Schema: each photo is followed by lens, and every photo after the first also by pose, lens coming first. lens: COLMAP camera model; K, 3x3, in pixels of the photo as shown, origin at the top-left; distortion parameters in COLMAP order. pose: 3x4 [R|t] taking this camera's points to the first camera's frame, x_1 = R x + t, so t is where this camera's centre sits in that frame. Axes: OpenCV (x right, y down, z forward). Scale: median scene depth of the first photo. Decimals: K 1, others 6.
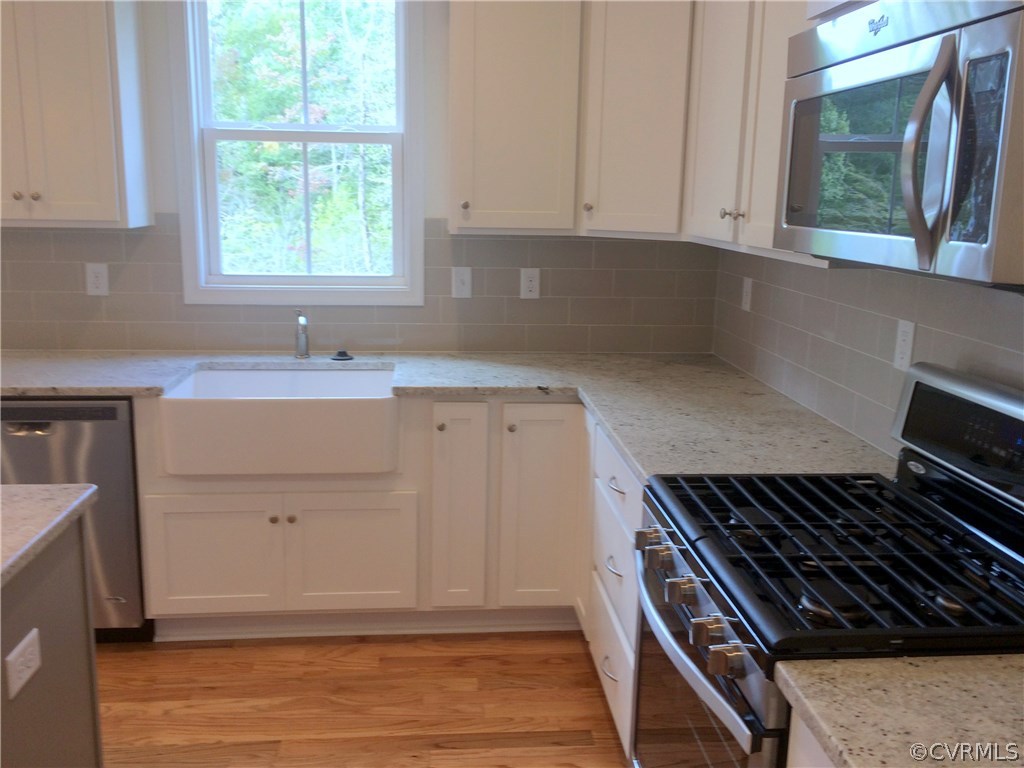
lens RADIAL K [[903.8, 0, 512.0], [0, 903.8, 384.0], [0, 0, 1]] dist [0.004855, 0.003449]
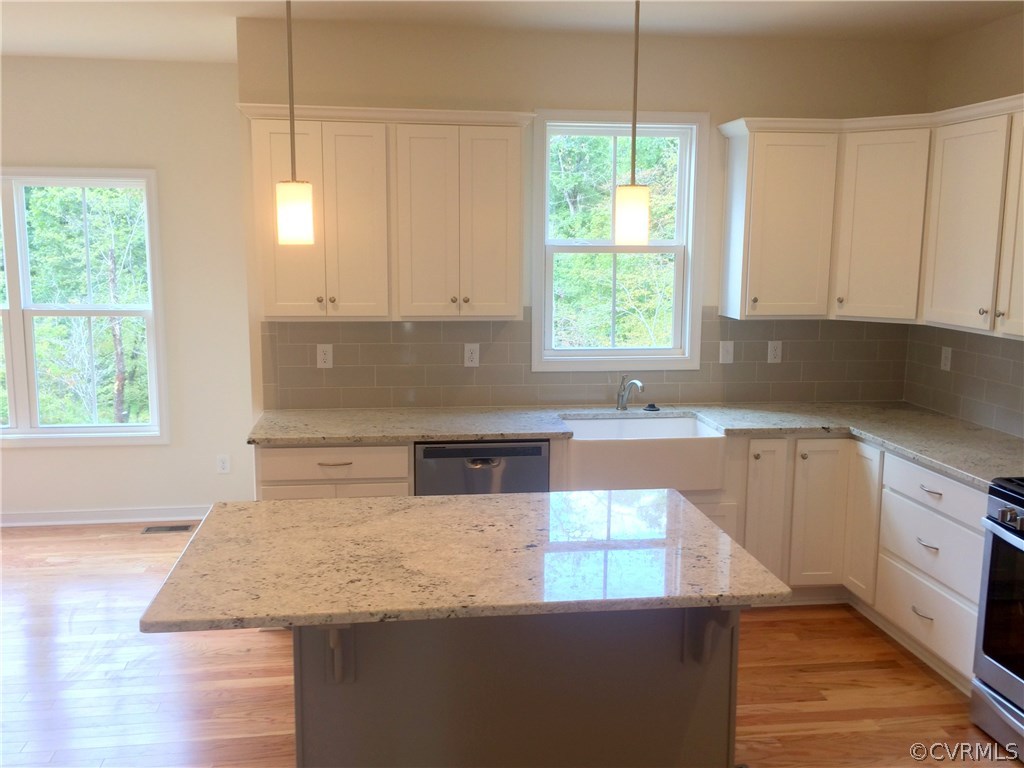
lens RADIAL K [[927.8, 0, 512.0], [0, 927.8, 384.0], [0, 0, 1]] dist [0.053414, -0.014584]
pose [[0.998738, -0.017493, 0.047077, -0.498222], [0.019797, 0.998607, -0.048911, -0.002393], [-0.046156, 0.049781, 0.997693, -0.428123]]
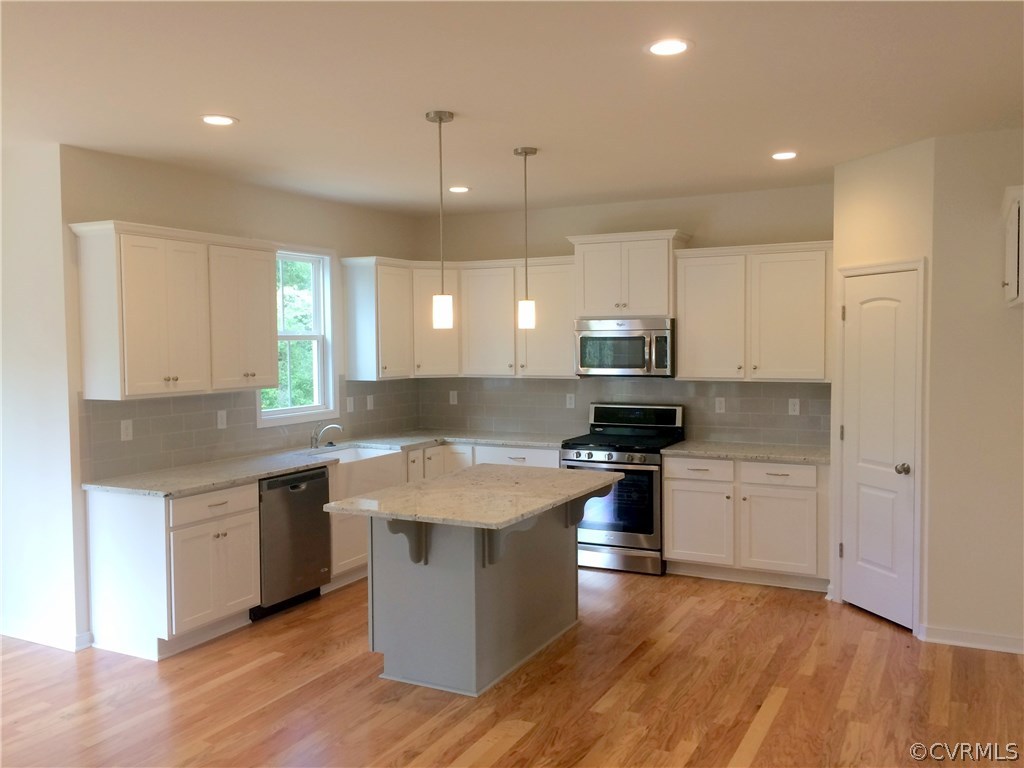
lens RADIAL K [[861.2, 0, 522.3], [0, 861.2, 367.1], [0, 0, 1]] dist [0.005178, 0.000447]
pose [[0.532376, -0.050617, 0.844993, -1.676817], [0.191002, 0.979651, -0.061655, -0.000350], [-0.824678, 0.194219, 0.531211, -0.426776]]
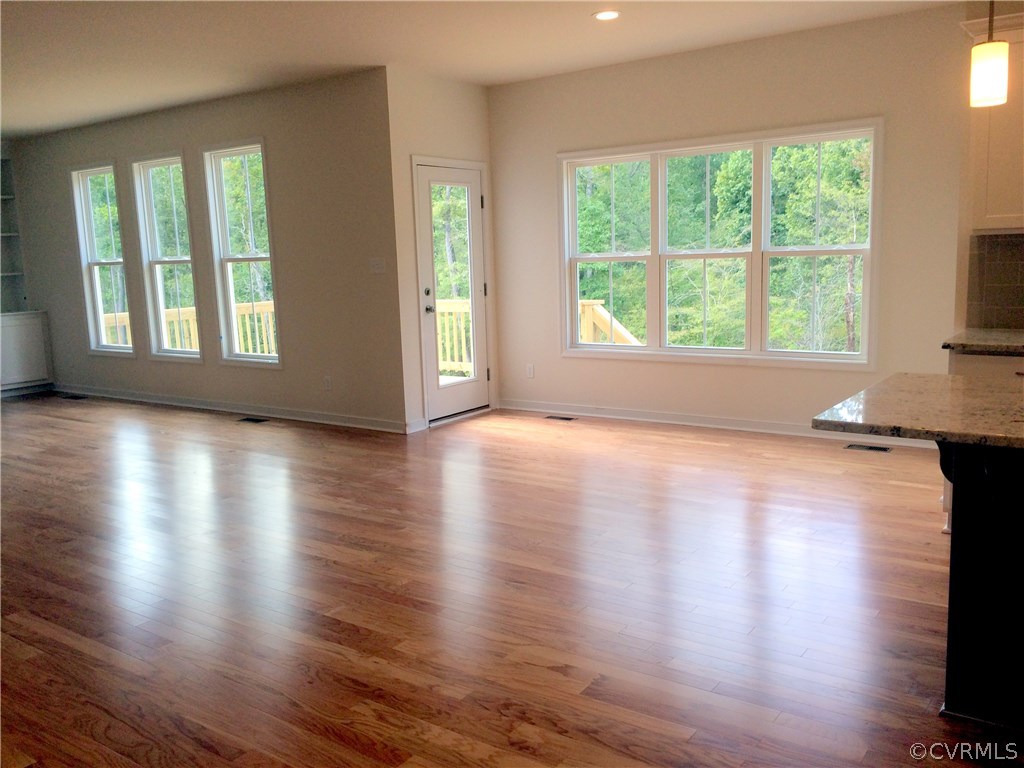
lens RADIAL K [[903.8, 0, 512.0], [0, 903.8, 384.0], [0, 0, 1]] dist [0.004855, 0.003449]
pose [[0.758201, 0.053471, -0.649825, -0.427949], [-0.083374, 0.996401, -0.015290, 0.129291], [0.646669, 0.065771, 0.759930, -0.500640]]
